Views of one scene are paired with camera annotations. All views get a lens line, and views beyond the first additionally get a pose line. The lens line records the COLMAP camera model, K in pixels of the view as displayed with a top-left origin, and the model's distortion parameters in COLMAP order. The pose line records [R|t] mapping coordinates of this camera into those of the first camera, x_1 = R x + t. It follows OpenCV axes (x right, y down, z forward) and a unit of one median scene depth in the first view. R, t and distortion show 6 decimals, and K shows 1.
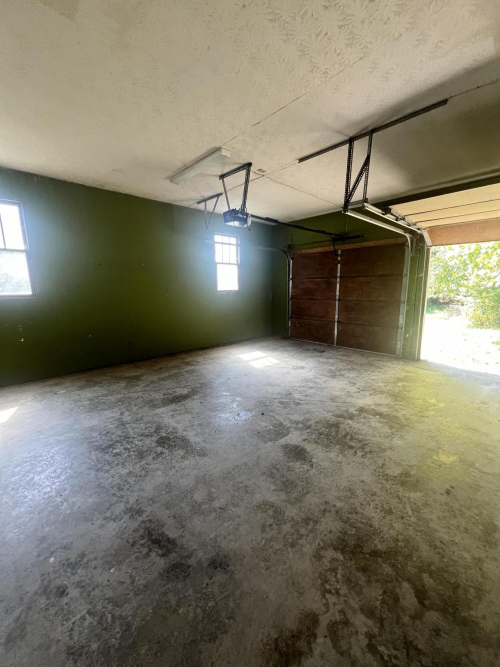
lens RADIAL K [[267.4, 0, 250.3], [0, 267.4, 333.6], [0, 0, 1]] dist [-0.000140, 0.000076]
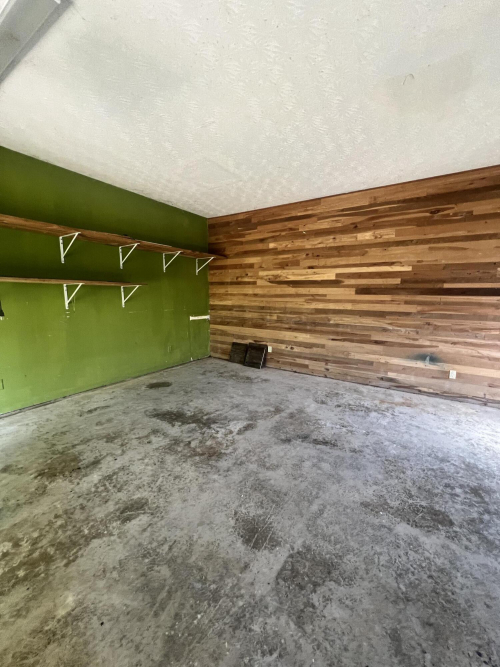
lens RADIAL K [[267.4, 0, 250.4], [0, 267.4, 333.6], [0, 0, 1]] dist [-0.000140, 0.000076]
pose [[-0.971320, 0.033247, -0.235442, 0.424847], [-0.045058, 0.946500, 0.319542, -0.358882], [0.233470, 0.320986, -0.917856, 1.867932]]
